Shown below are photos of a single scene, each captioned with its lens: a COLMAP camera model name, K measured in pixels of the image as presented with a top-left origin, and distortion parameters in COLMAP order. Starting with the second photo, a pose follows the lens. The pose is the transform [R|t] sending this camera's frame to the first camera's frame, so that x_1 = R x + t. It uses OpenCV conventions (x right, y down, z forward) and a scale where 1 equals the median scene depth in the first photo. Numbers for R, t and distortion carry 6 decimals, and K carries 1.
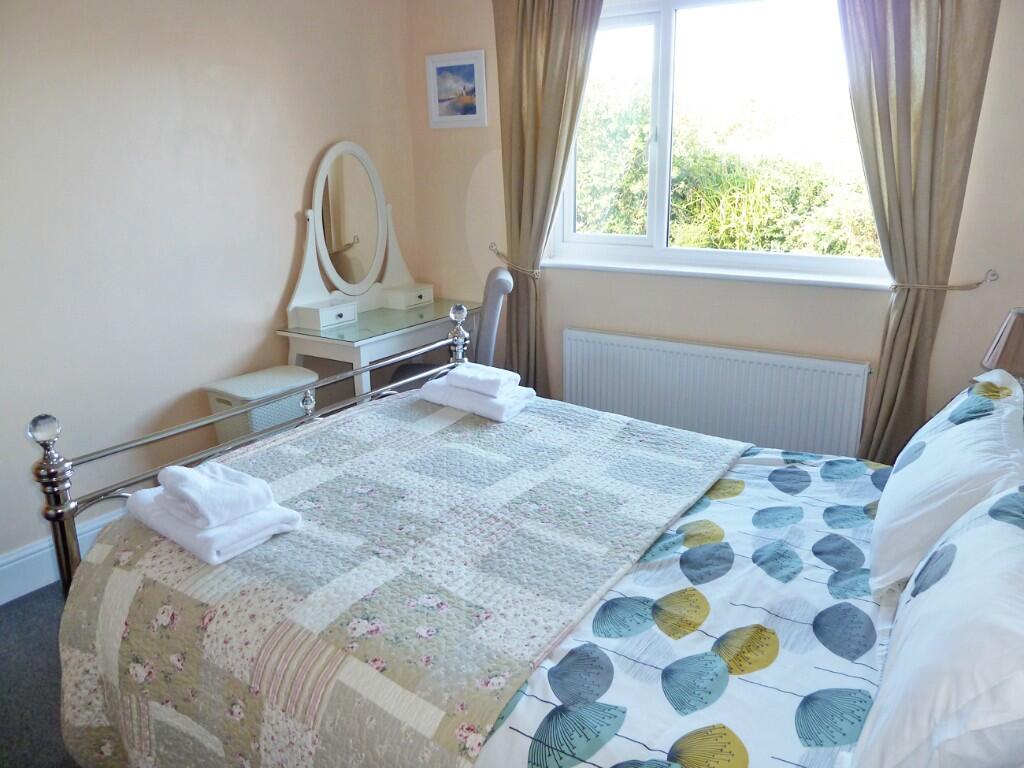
lens RADIAL K [[769.0, 0, 517.6], [0, 769.0, 380.6], [0, 0, 1]] dist [-0.033917, 0.003305]
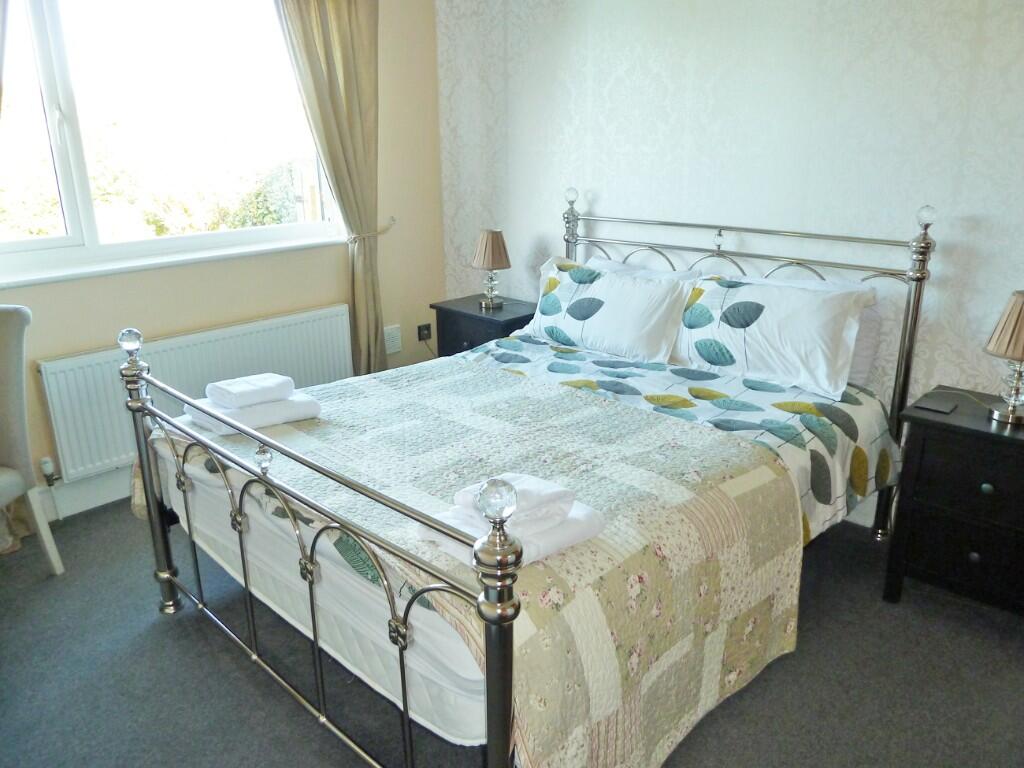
lens RADIAL K [[769.0, 0, 517.8], [0, 769.0, 385.1], [0, 0, 1]] dist [-0.033917, 0.003305]
pose [[0.179541, -0.292864, 0.939146, -1.191898], [0.279880, 0.930414, 0.236635, -0.191375], [-0.943097, 0.220363, 0.249014, 0.731992]]
